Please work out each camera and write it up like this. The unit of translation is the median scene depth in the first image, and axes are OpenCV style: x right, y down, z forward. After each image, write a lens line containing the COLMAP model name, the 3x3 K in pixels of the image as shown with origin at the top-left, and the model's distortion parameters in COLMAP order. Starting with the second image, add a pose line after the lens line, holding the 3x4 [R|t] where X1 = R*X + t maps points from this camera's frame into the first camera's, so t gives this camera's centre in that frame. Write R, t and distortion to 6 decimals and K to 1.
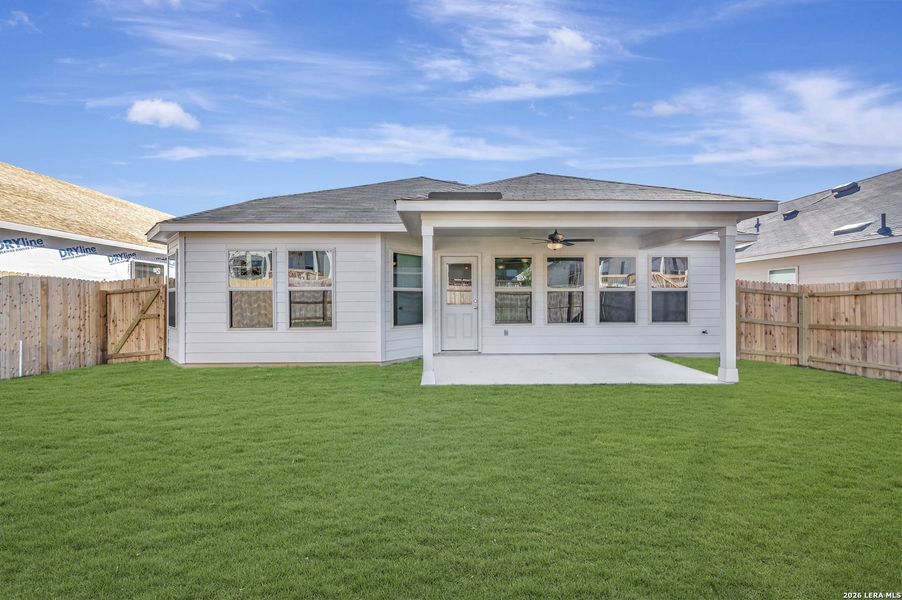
lens RADIAL K [[362.2, 0, 452.4], [0, 362.2, 298.8], [0, 0, 1]] dist [0.002186, 0.000247]
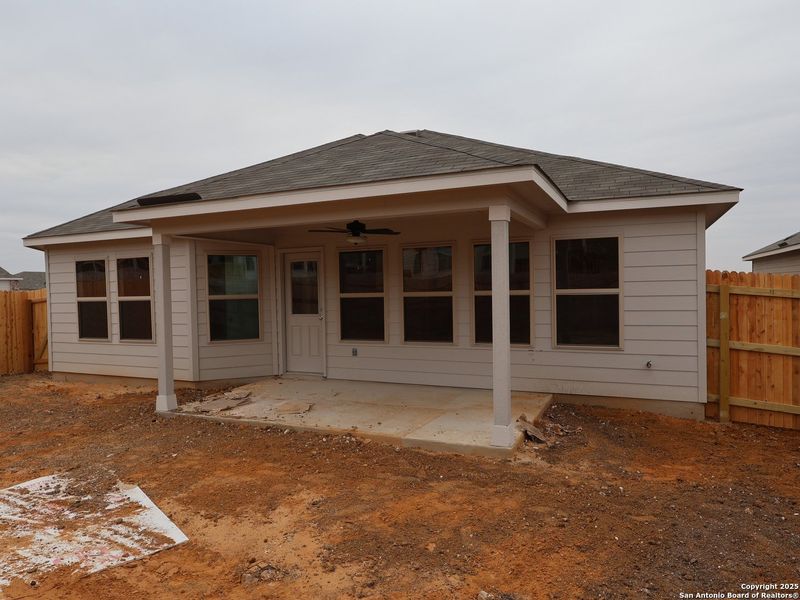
lens RADIAL K [[547.8, 0, 396.4], [0, 547.8, 303.6], [0, 0, 1]] dist [0.013948, 0.000447]
pose [[0.896545, -0.000879, -0.442952, 0.727465], [0.018400, 0.999209, 0.035259, -0.046130], [0.442570, -0.039761, 0.895852, 0.026941]]
